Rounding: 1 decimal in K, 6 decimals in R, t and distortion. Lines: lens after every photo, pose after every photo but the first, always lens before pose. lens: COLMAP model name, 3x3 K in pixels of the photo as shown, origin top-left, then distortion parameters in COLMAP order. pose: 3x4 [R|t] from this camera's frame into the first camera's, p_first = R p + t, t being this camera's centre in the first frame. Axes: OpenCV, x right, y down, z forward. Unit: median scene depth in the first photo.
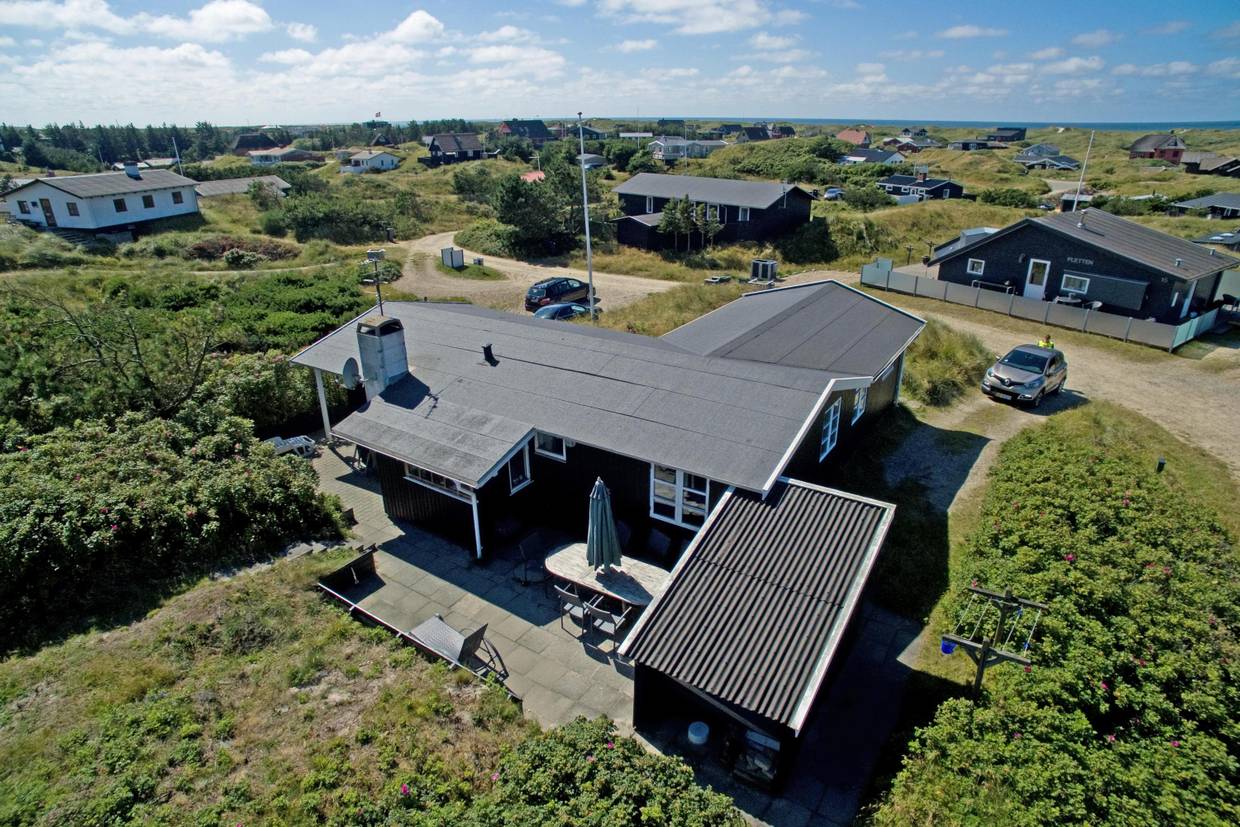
lens RADIAL K [[702.2, 0, 616.3], [0, 702.2, 443.0], [0, 0, 1]] dist [-0.099751, 0.063557]
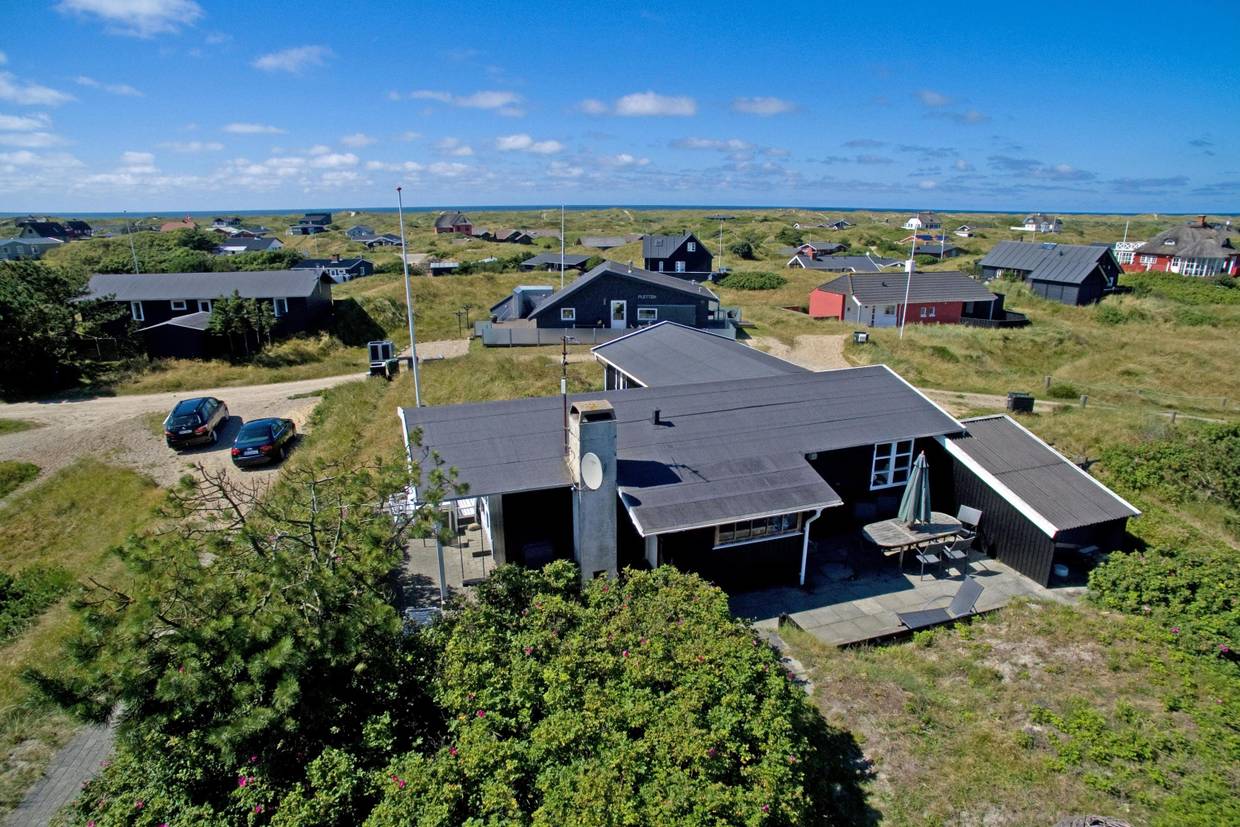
lens RADIAL K [[702.2, 0, 616.3], [0, 702.2, 443.0], [0, 0, 1]] dist [-0.099751, 0.063557]
pose [[0.619396, -0.253499, 0.743026, -0.278512], [0.335864, 0.941015, 0.041067, -0.044539], [-0.709609, 0.224119, 0.668002, 0.109366]]
